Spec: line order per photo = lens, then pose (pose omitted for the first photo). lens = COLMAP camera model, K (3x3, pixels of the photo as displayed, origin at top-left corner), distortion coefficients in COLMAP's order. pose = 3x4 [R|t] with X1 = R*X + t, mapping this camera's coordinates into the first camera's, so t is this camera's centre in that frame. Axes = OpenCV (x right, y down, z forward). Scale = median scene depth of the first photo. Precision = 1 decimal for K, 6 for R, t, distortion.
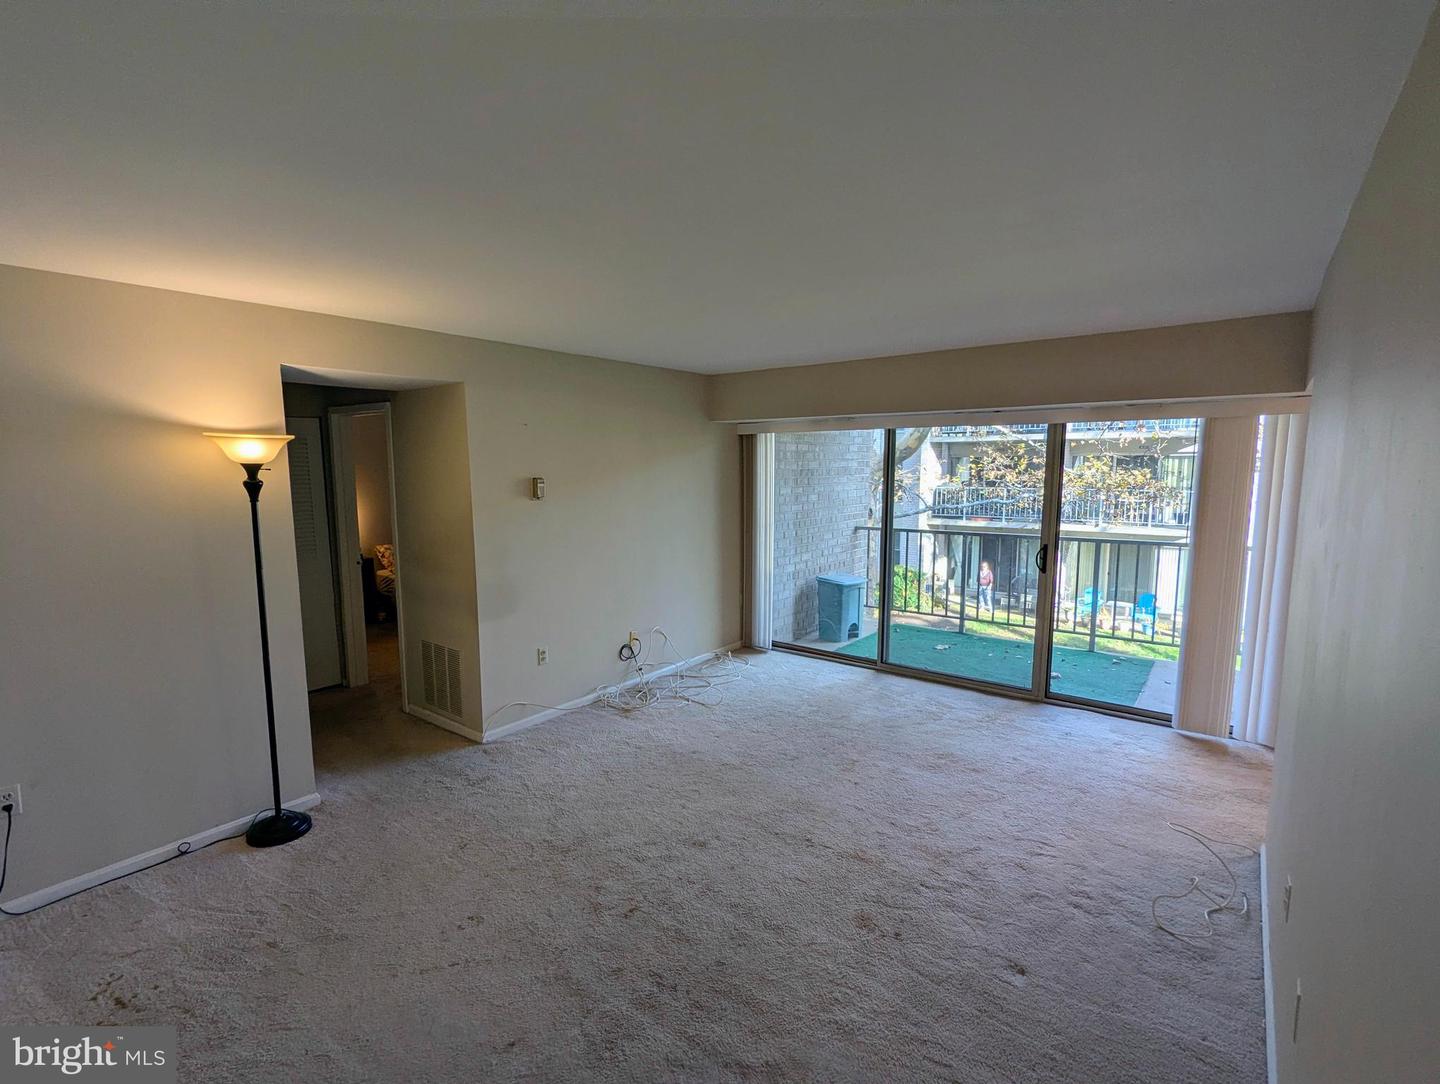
lens RADIAL K [[680.1, 0, 719.9], [0, 680.1, 547.9], [0, 0, 1]] dist [0.003421, 0.002046]
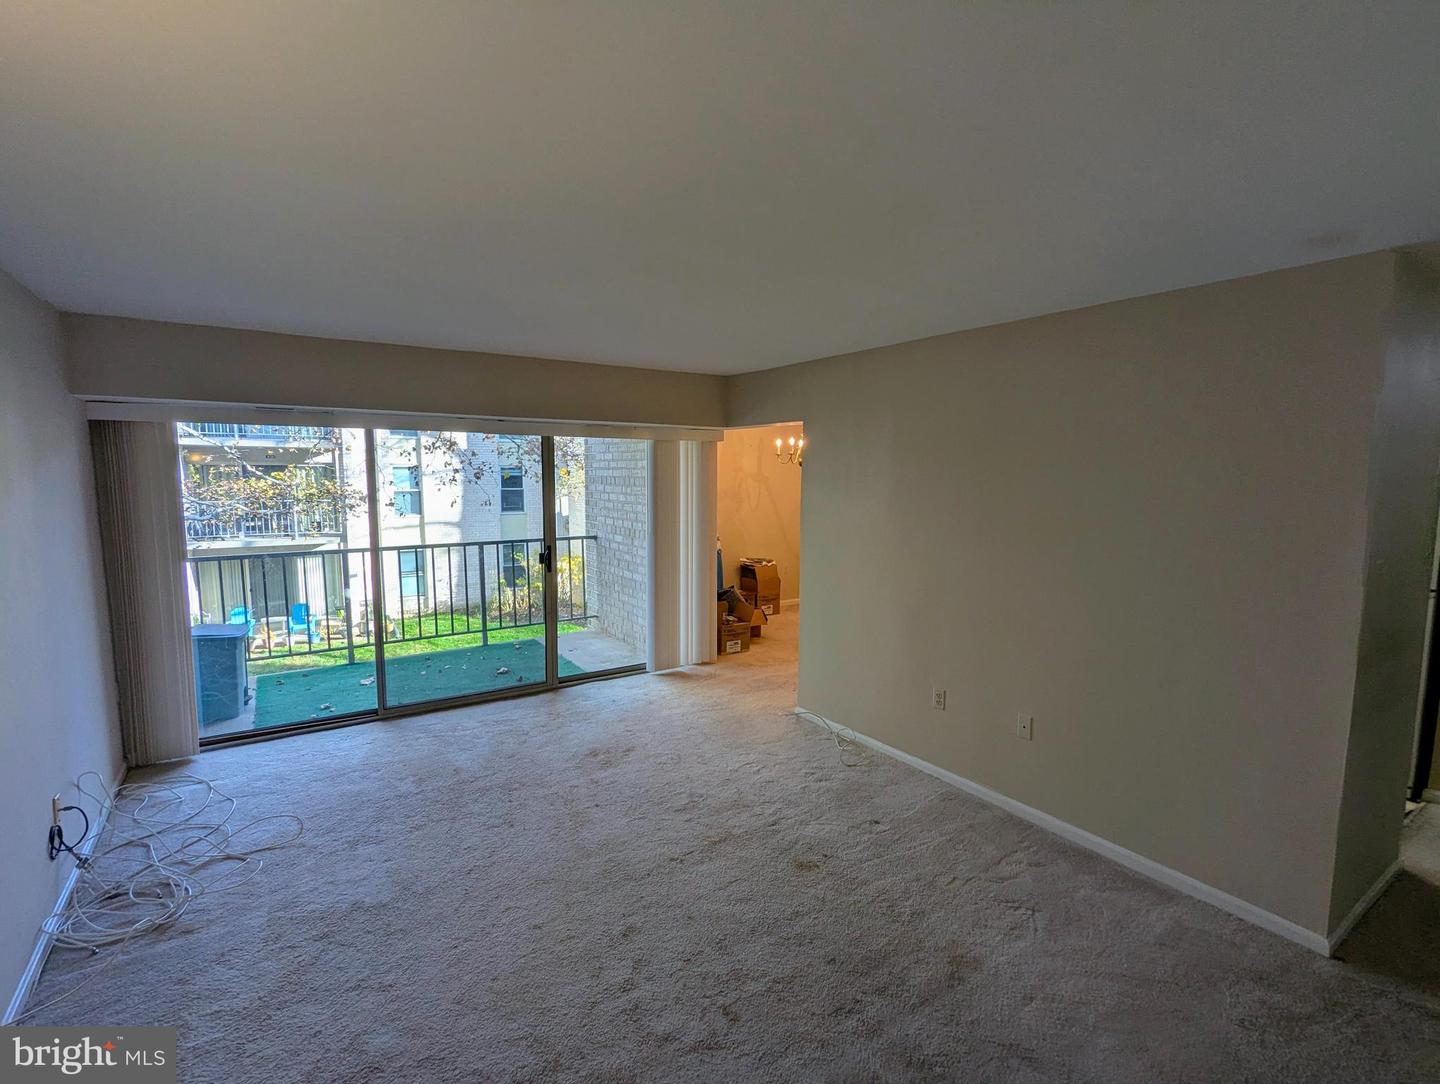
lens RADIAL K [[680.1, 0, 724.3], [0, 680.1, 542.4], [0, 0, 1]] dist [0.003421, 0.002046]
pose [[0.320668, -0.089881, 0.942917, -0.444957], [0.112282, 0.992076, 0.056382, -0.038365], [-0.940513, 0.087792, 0.328219, 0.358495]]
